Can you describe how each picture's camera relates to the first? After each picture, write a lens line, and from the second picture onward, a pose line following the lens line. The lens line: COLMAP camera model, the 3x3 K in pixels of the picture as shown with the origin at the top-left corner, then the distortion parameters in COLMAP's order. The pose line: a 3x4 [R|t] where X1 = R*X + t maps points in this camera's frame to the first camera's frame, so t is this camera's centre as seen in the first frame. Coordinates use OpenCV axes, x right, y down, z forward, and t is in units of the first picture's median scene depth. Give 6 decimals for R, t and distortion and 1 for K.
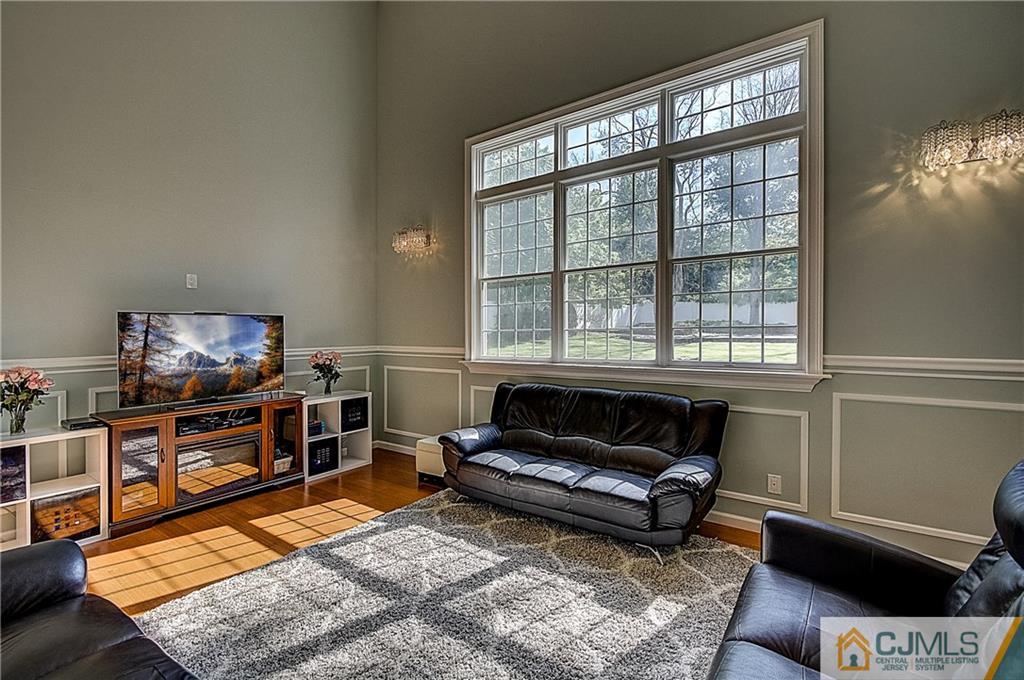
lens RADIAL K [[454.7, 0, 510.0], [0, 454.7, 334.1], [0, 0, 1]] dist [0.003022, -0.002856]
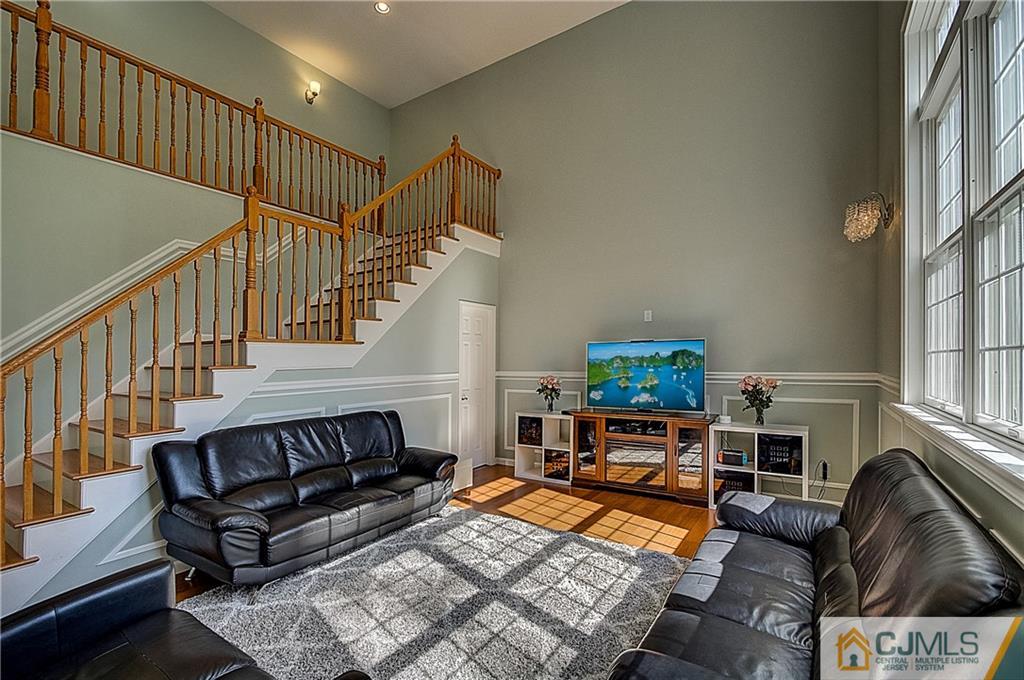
lens RADIAL K [[454.7, 0, 506.7], [0, 454.7, 353.0], [0, 0, 1]] dist [0.003022, -0.002856]
pose [[0.025874, -0.011930, -0.999594, 0.519602], [0.004720, 0.999919, -0.011812, 0.000805], [0.999654, -0.004412, 0.025928, 0.536885]]
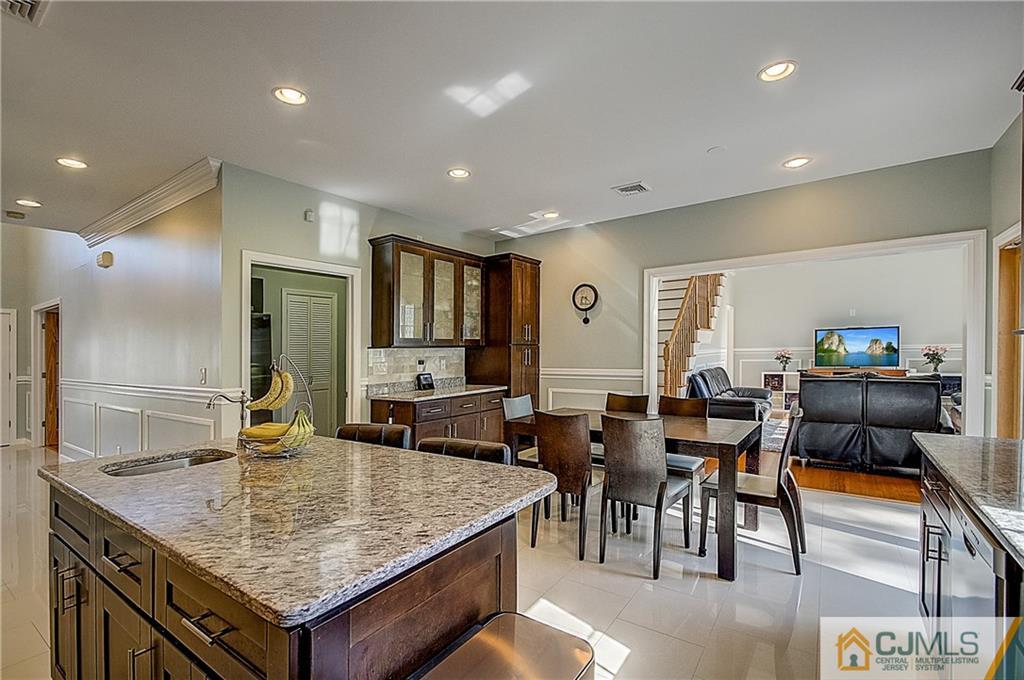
lens RADIAL K [[454.7, 0, 506.0], [0, 454.7, 333.8], [0, 0, 1]] dist [0.003022, -0.002856]
pose [[-0.004201, -0.032787, -0.999454, 1.379792], [0.014871, 0.999350, -0.032846, 0.027311], [0.999881, -0.015001, -0.003711, -0.599982]]
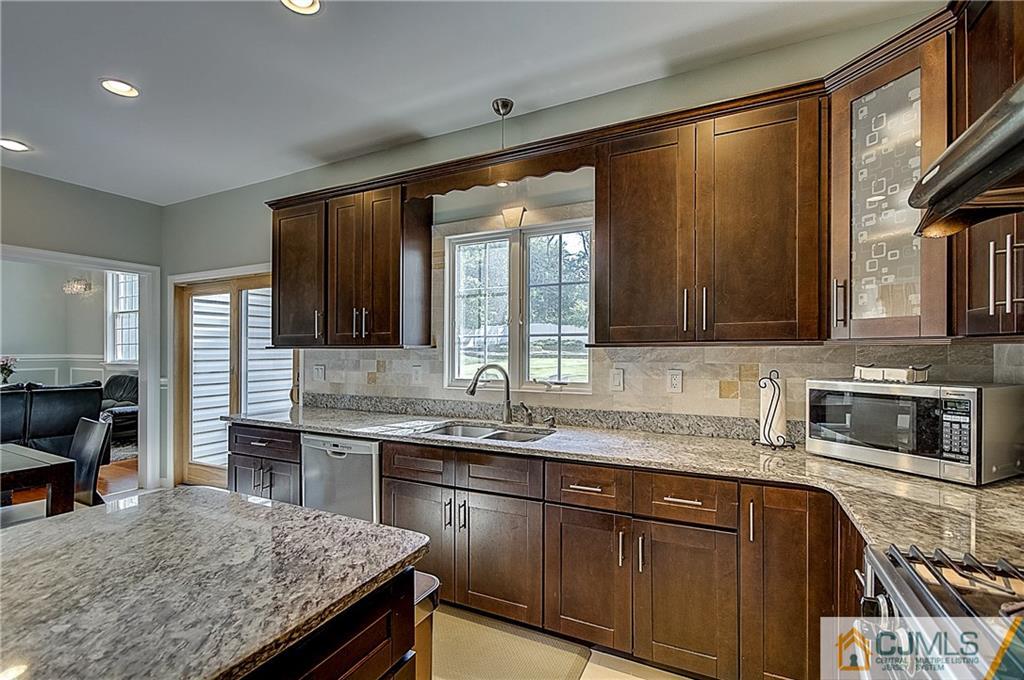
lens RADIAL K [[454.7, 0, 508.1], [0, 454.7, 346.7], [0, 0, 1]] dist [0.003022, -0.002856]
pose [[0.989254, 0.001425, 0.146203, 1.217873], [0.000564, 0.999908, -0.013565, 0.027987], [-0.146209, 0.013502, 0.989162, -0.913270]]
